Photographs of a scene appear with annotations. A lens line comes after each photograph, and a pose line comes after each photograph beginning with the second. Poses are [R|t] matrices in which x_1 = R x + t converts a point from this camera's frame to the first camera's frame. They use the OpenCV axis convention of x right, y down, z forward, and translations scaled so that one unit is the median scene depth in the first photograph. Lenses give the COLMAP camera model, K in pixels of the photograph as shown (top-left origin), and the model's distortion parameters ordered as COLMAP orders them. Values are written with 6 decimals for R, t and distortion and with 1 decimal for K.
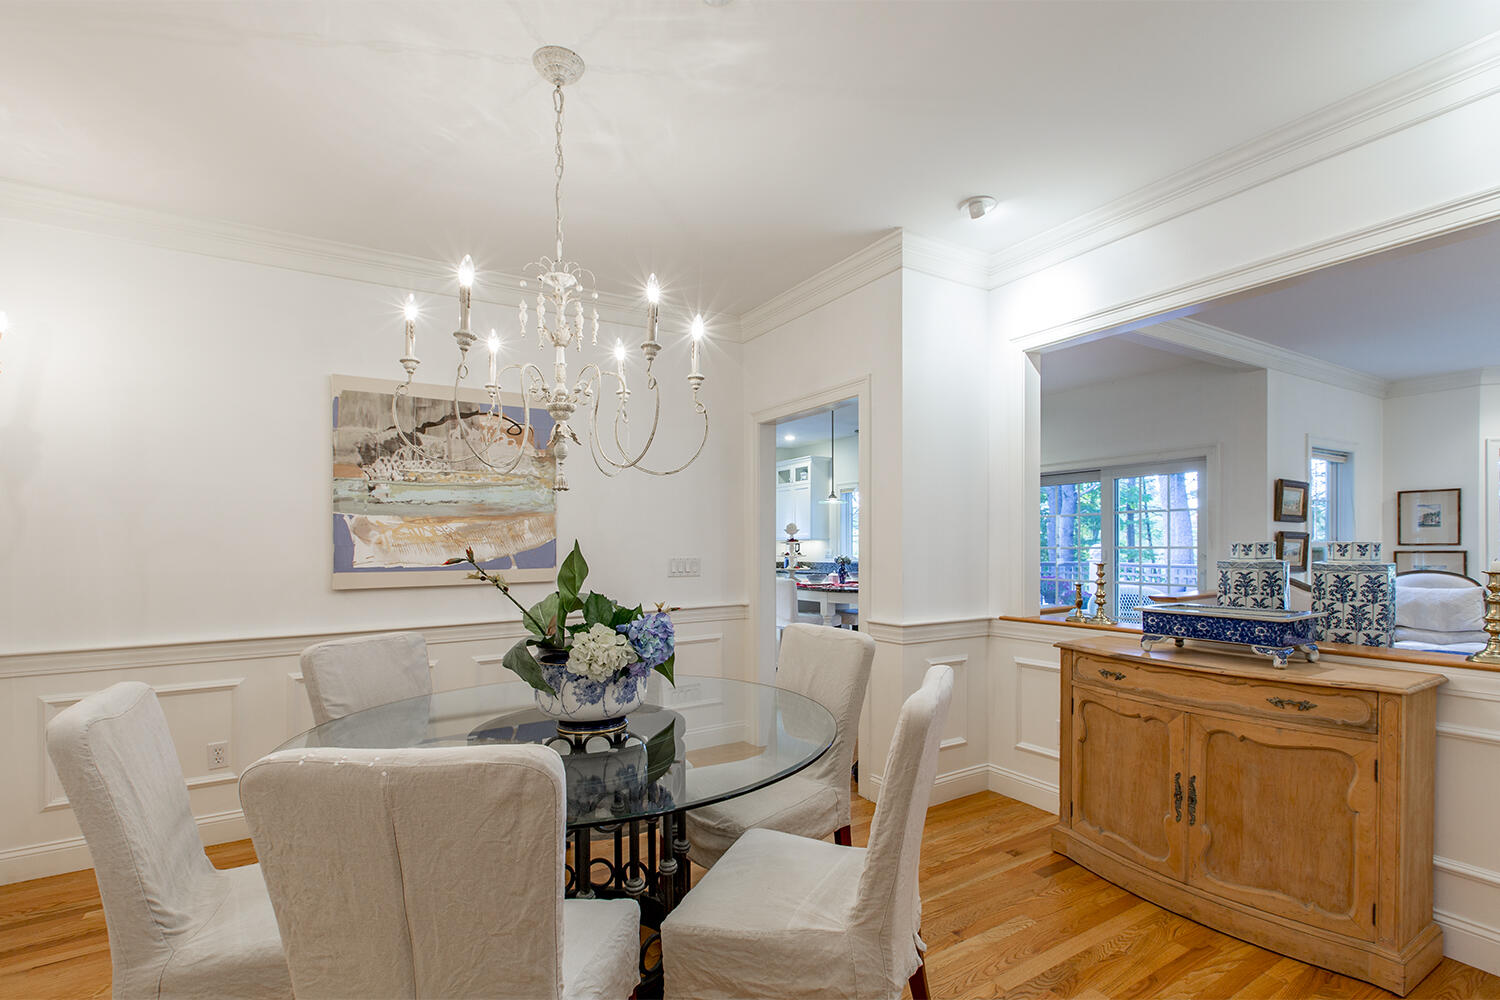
lens RADIAL K [[685.8, 0, 757.1], [0, 685.8, 550.0], [0, 0, 1]] dist [0.002285, 0.000212]
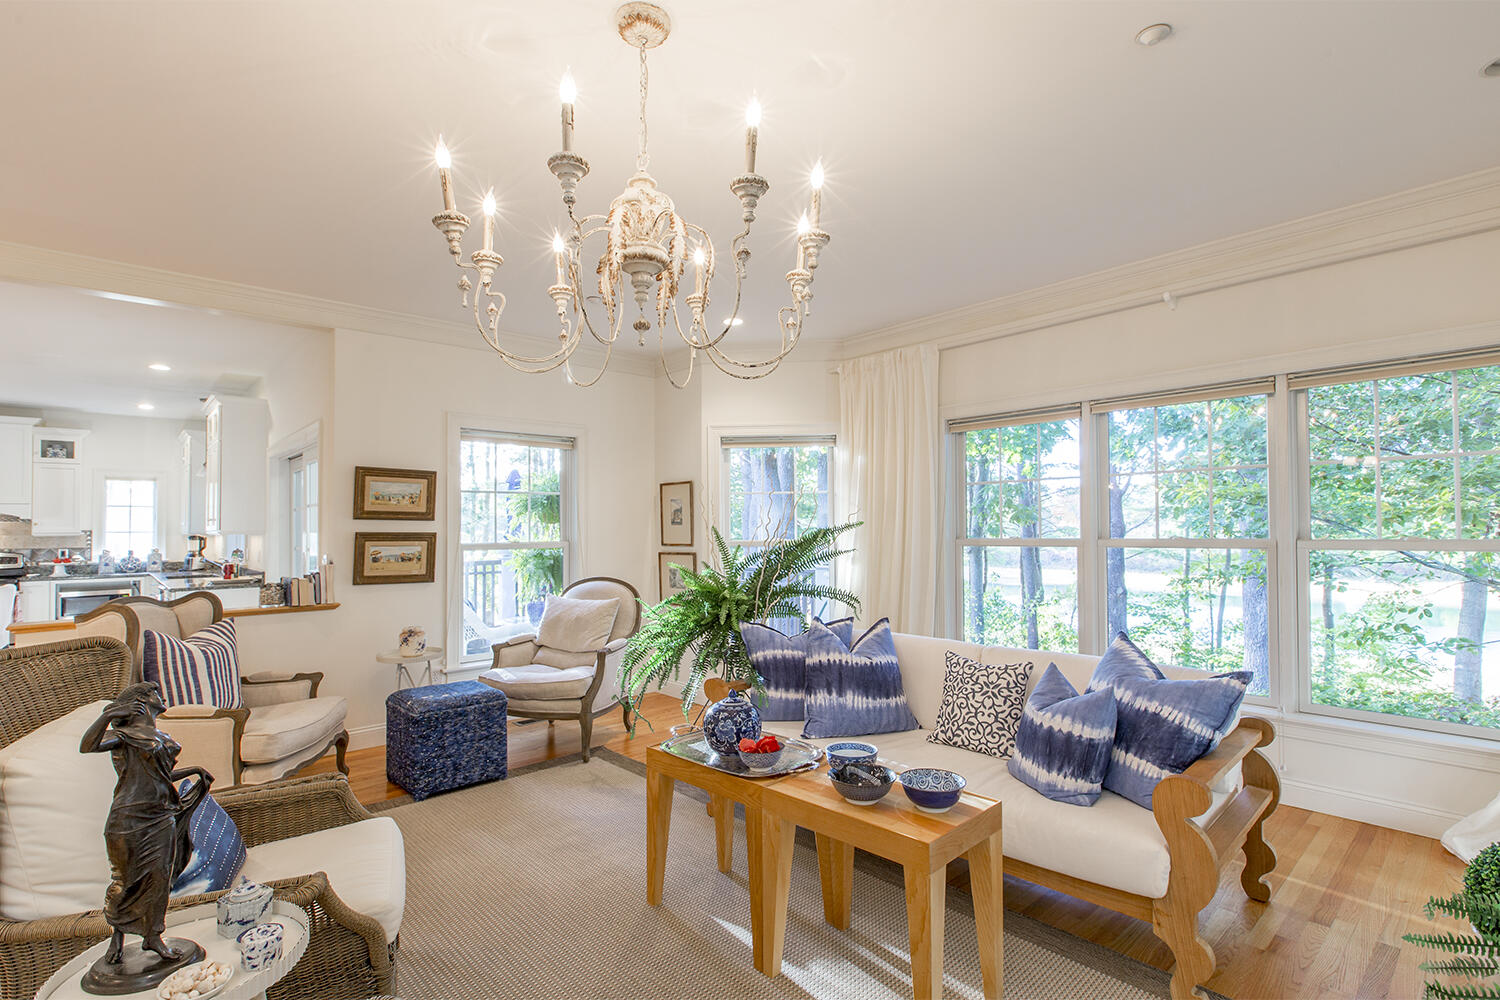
lens RADIAL K [[704.3, 0, 750.9], [0, 704.3, 507.3], [0, 0, 1]] dist [-0.001966, -0.000724]
pose [[0.985374, 0.007846, 0.170224, 0.925775], [-0.001544, 0.999310, -0.037121, -0.023081], [-0.170398, 0.036316, 0.984706, 0.108588]]
